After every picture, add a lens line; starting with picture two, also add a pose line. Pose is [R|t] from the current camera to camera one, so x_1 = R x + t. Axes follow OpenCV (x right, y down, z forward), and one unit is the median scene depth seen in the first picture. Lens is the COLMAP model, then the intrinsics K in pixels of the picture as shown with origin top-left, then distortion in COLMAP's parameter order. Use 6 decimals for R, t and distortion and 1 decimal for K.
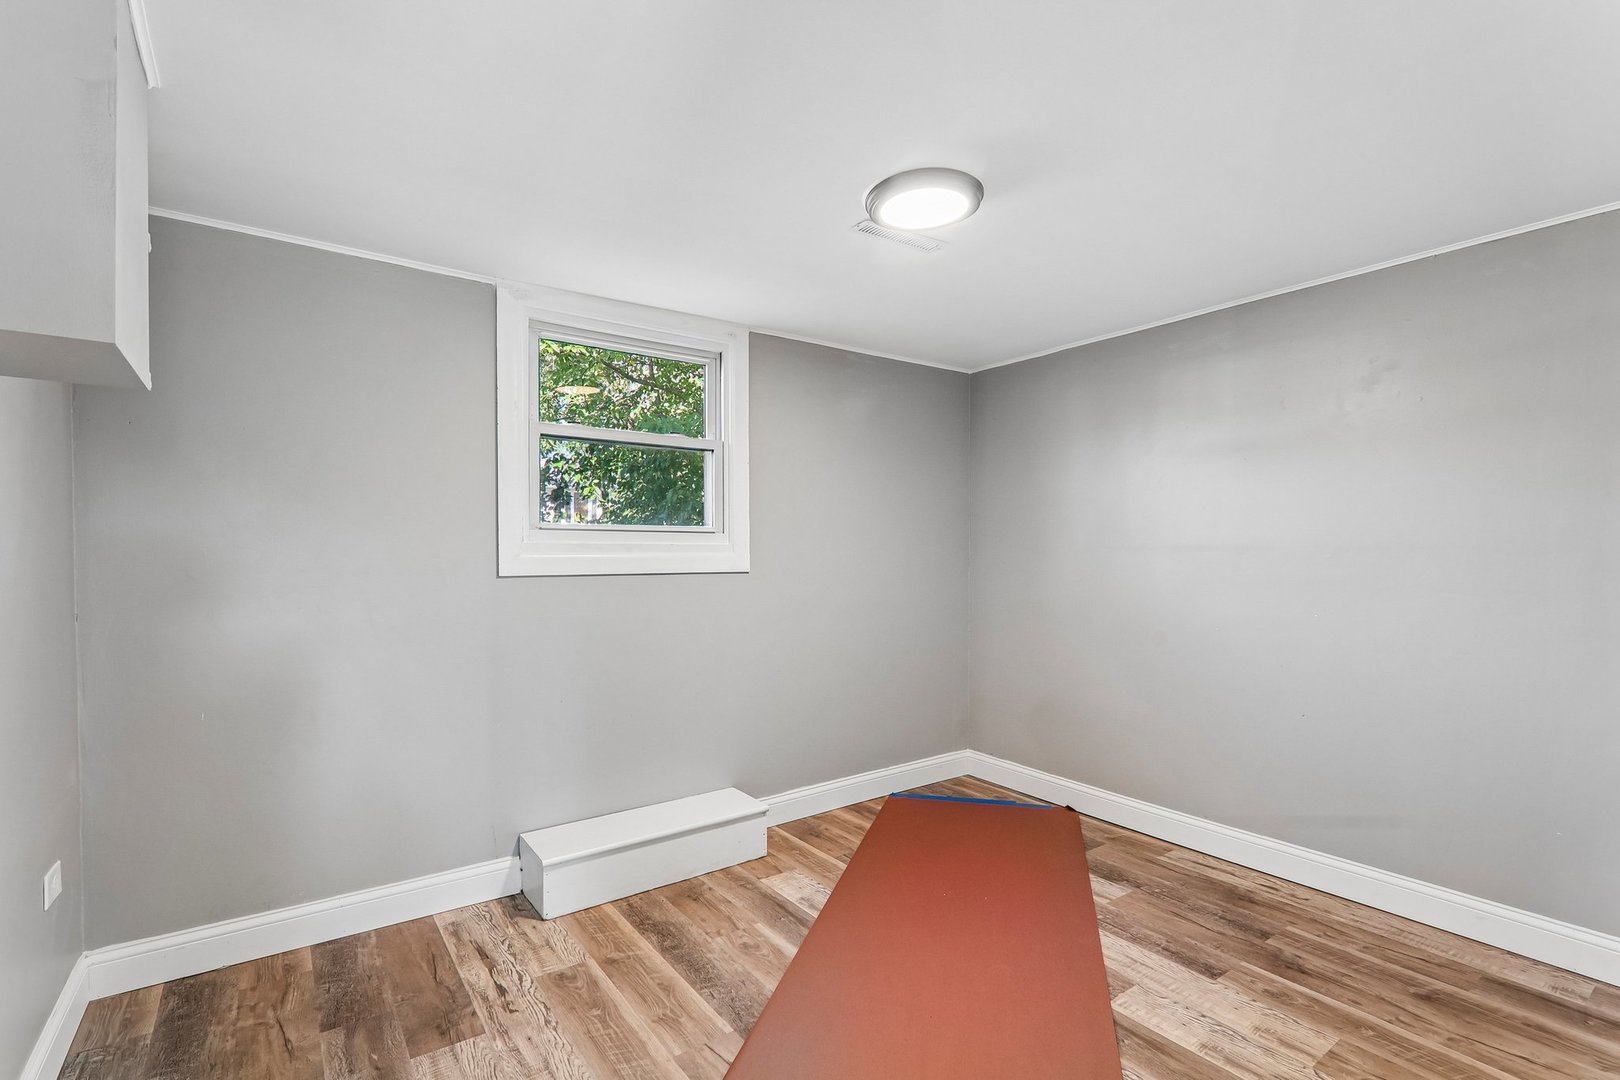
lens RADIAL K [[745.6, 0, 813.1], [0, 745.6, 549.1], [0, 0, 1]] dist [-0.004199, 0.000954]
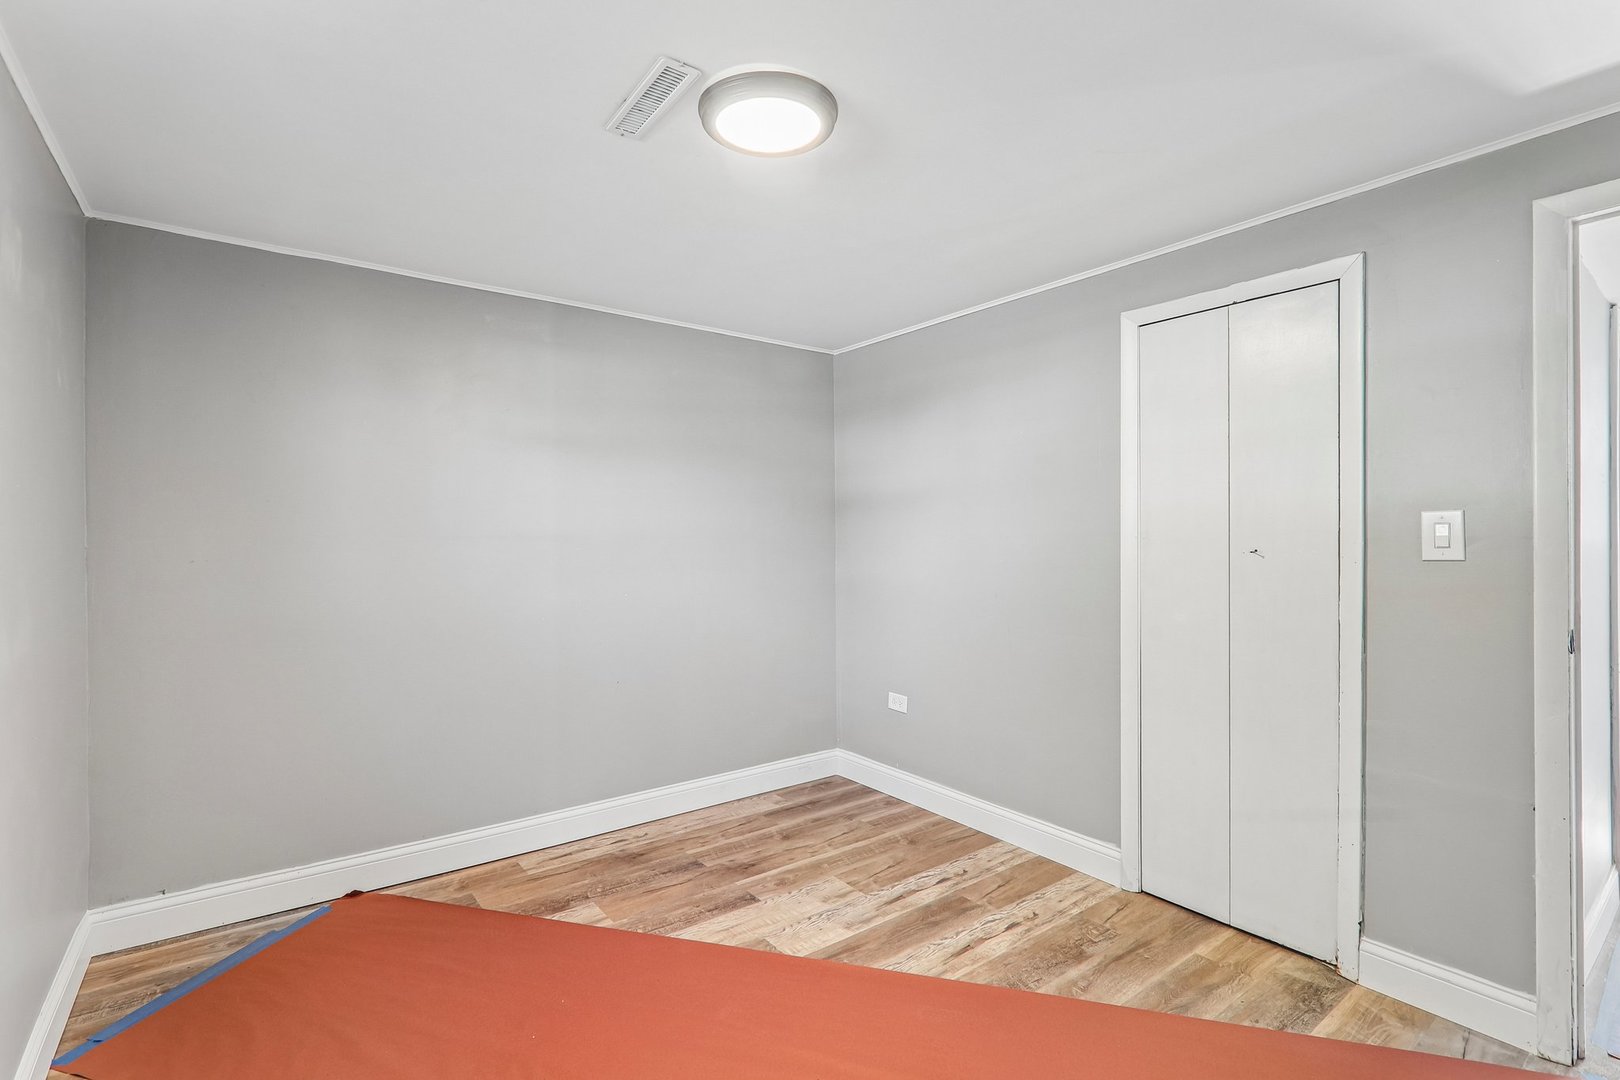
lens RADIAL K [[745.6, 0, 803.1], [0, 745.6, 534.3], [0, 0, 1]] dist [-0.004199, 0.000954]
pose [[-0.014857, 0.002624, 0.999886, -0.559120], [0.000642, 0.999996, -0.002615, -0.004201], [-0.999889, 0.000603, -0.014859, 0.808927]]
